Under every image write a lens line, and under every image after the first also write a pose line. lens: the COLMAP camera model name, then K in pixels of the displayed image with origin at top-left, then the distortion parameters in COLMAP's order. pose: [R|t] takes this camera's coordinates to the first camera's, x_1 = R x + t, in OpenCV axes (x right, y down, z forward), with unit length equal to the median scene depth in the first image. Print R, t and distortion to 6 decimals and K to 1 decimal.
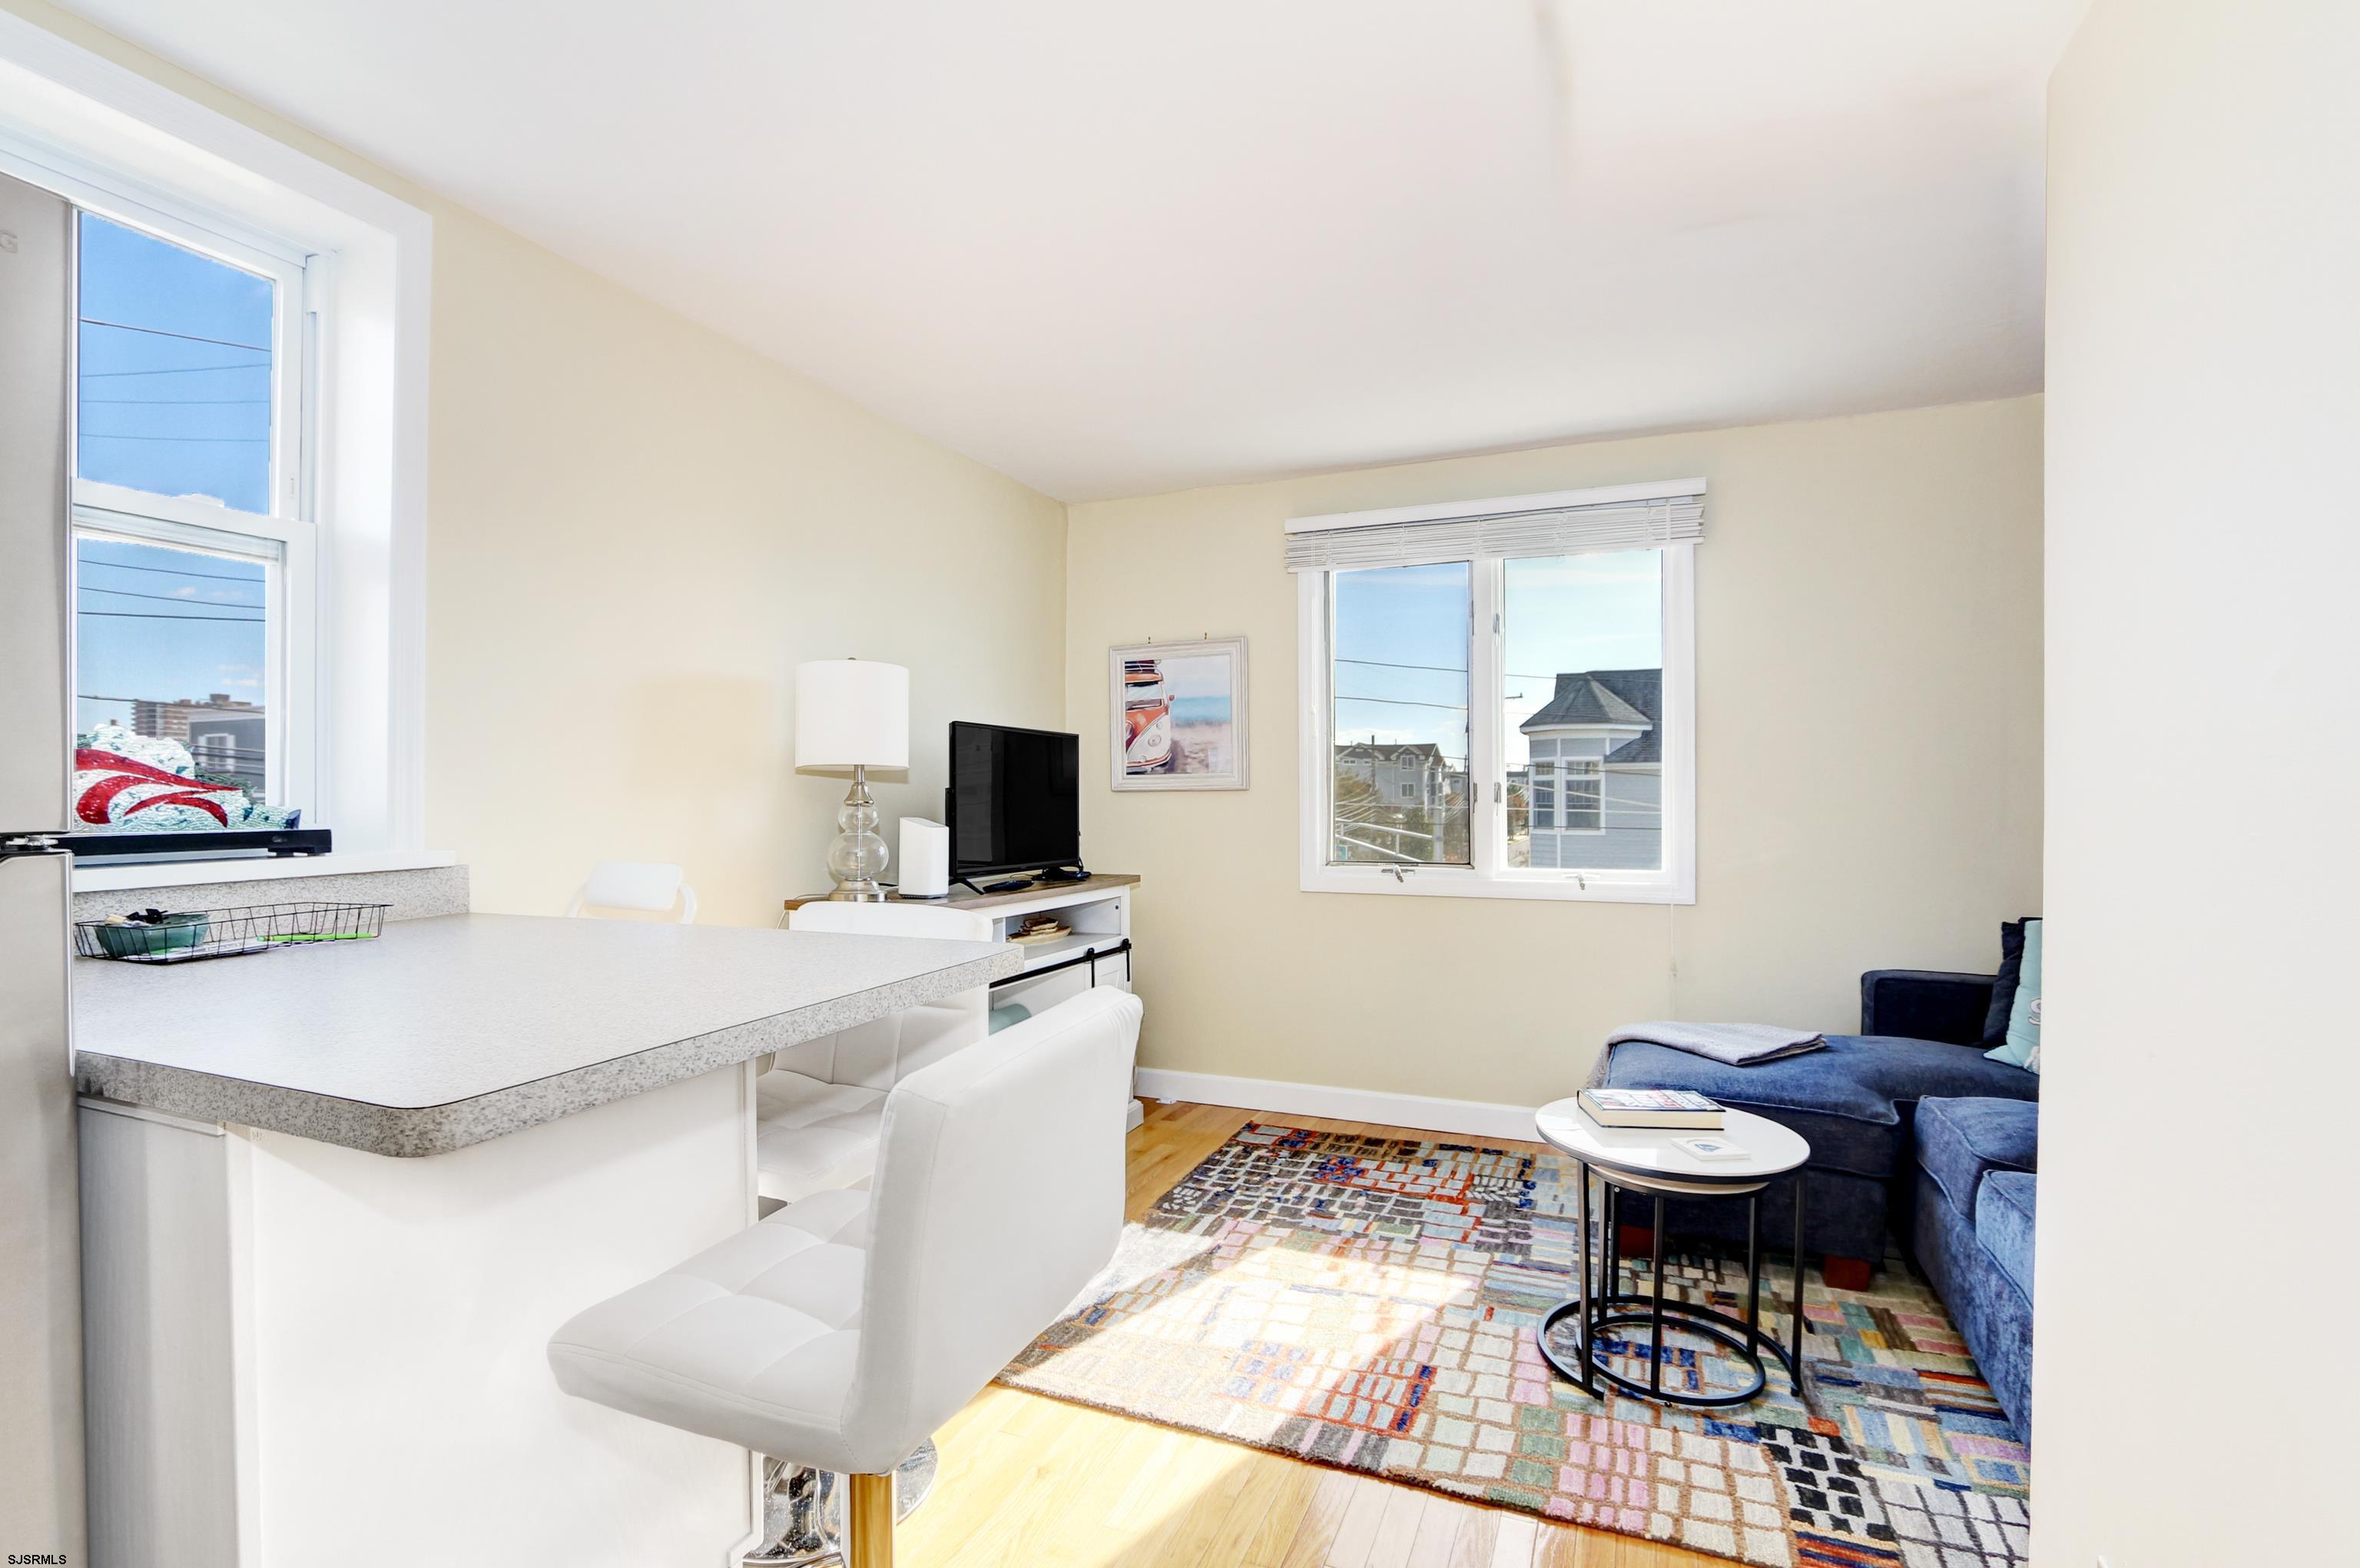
lens RADIAL K [[1087.0, 0, 1196.9], [0, 1087.0, 787.7], [0, 0, 1]] dist [-0.014138, 0.000668]
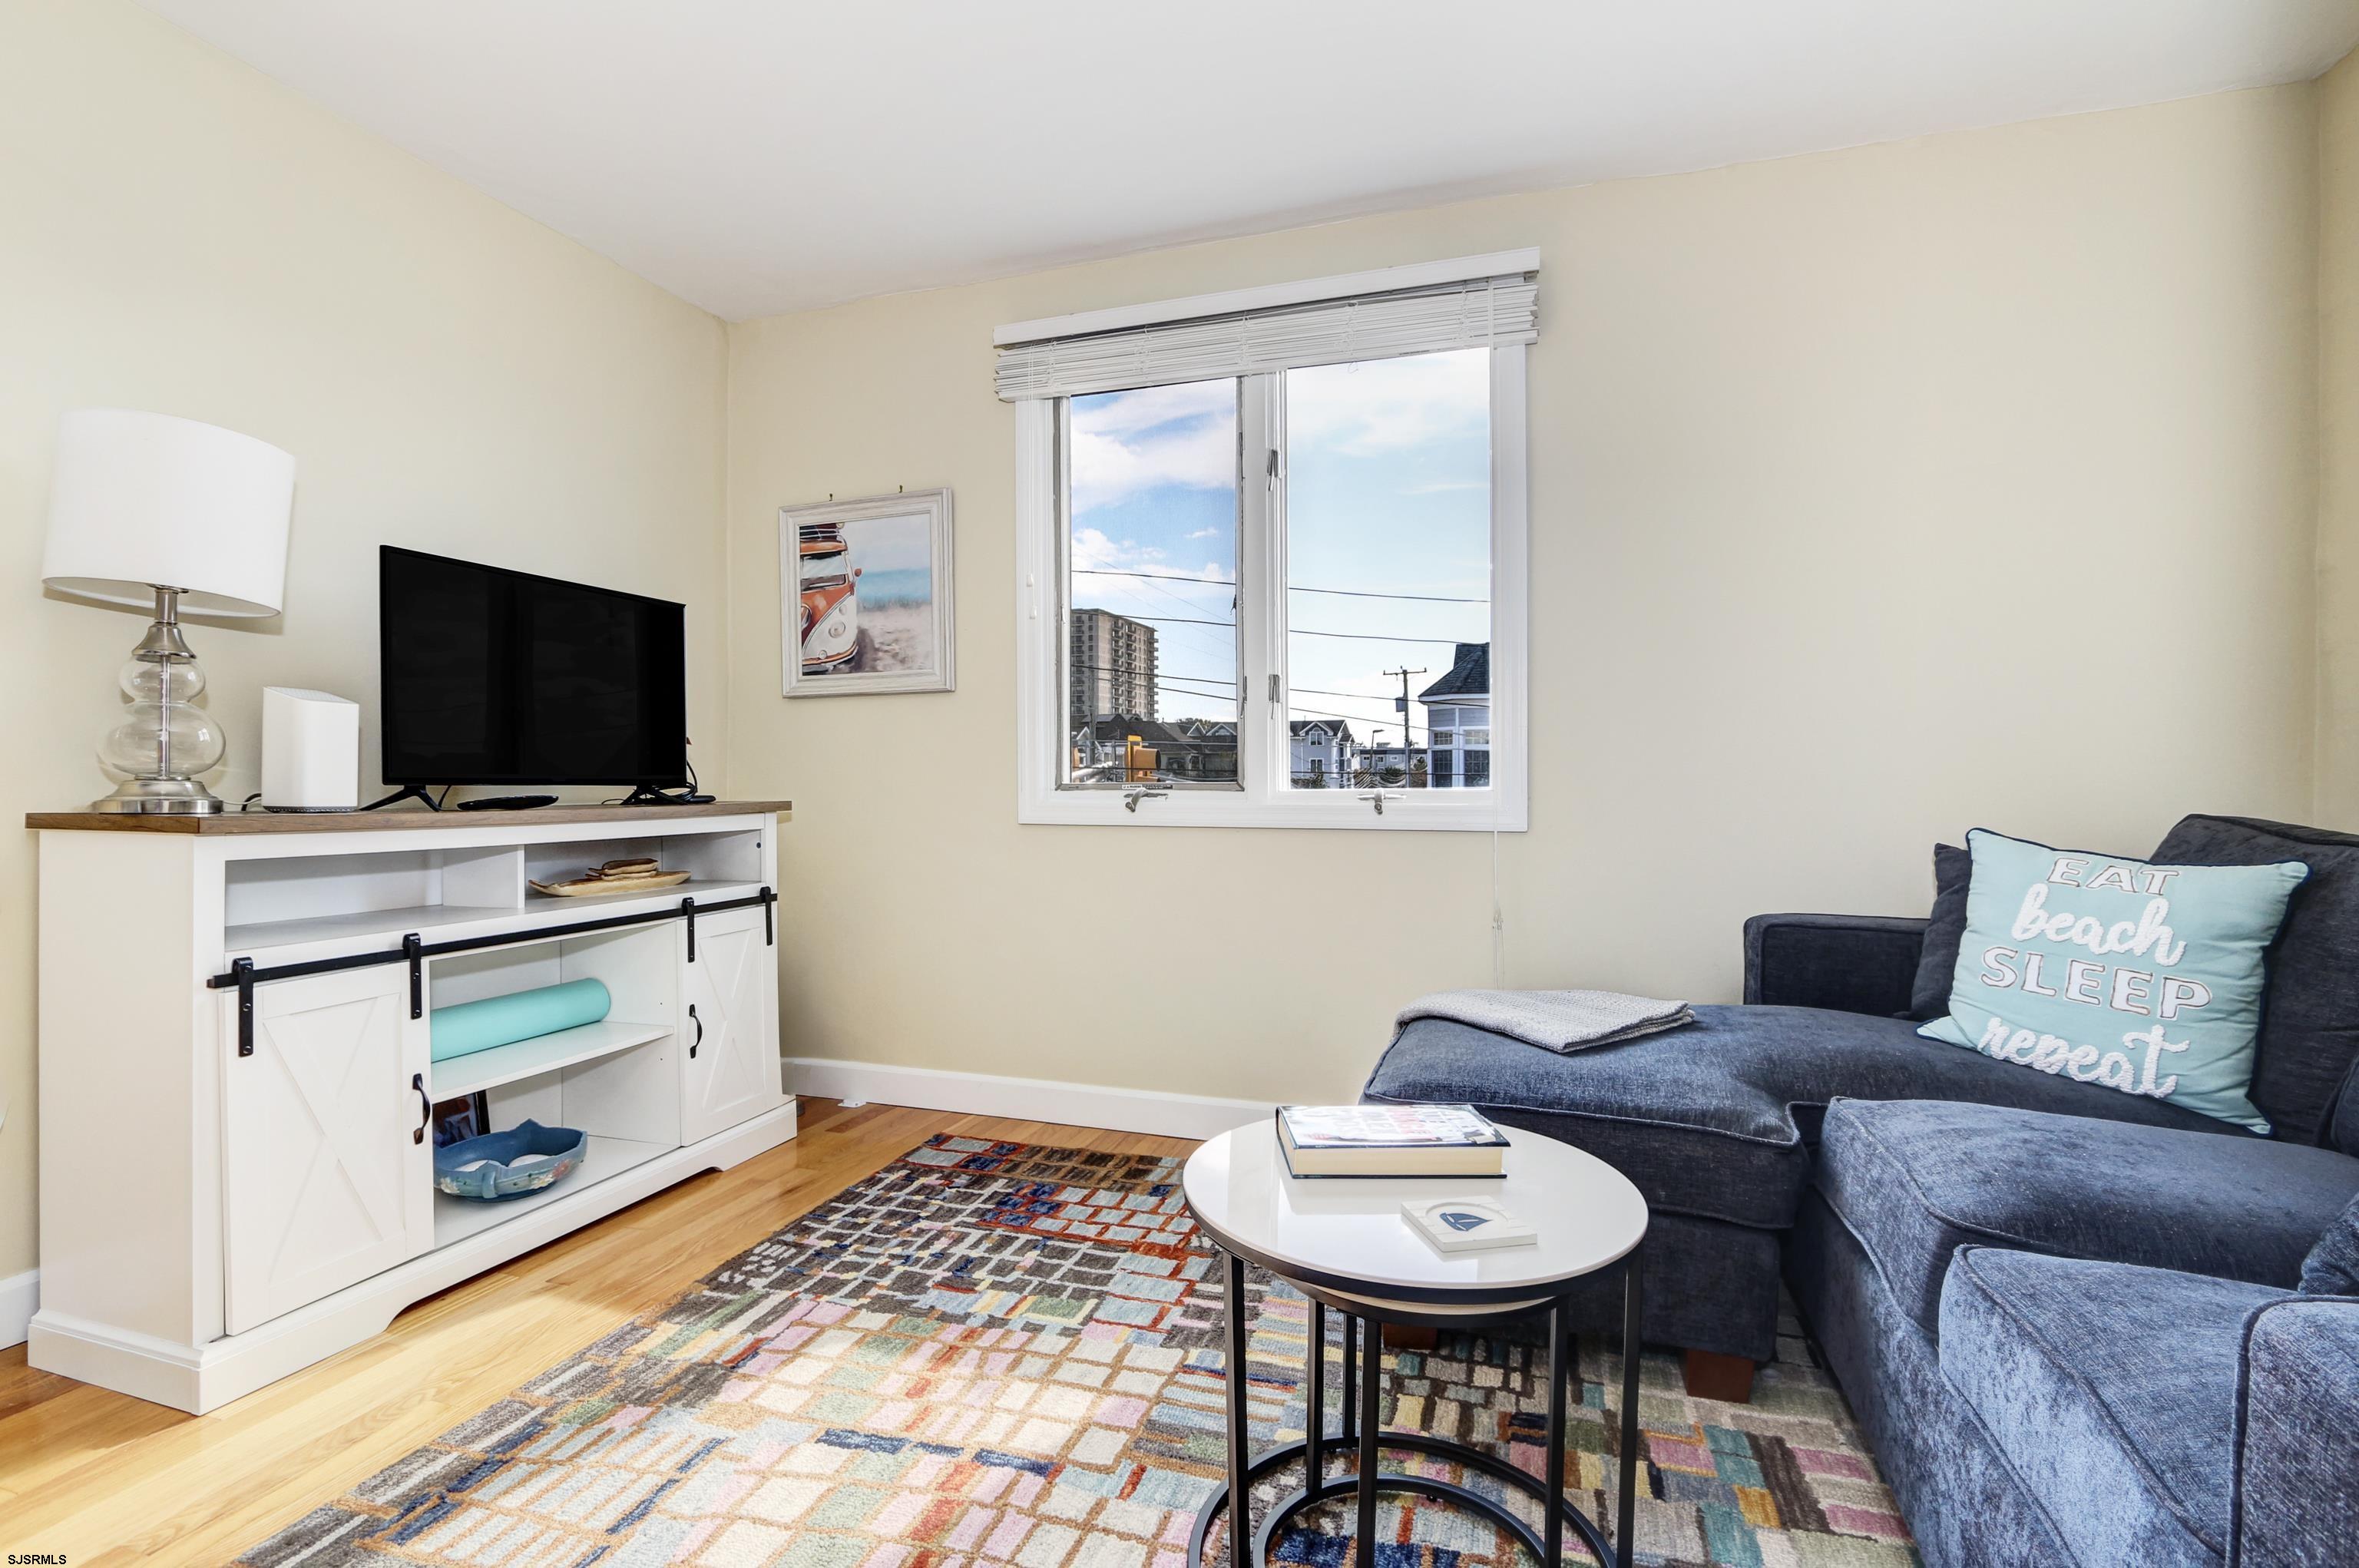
lens RADIAL K [[1086.5, 0, 1158.0], [0, 1086.5, 780.2], [0, 0, 1]] dist [-0.014138, 0.000668]
pose [[0.998730, -0.007021, 0.049891, 0.208102], [0.006188, 0.999839, 0.016831, 0.071949], [-0.050001, -0.016501, 0.998613, 0.332070]]
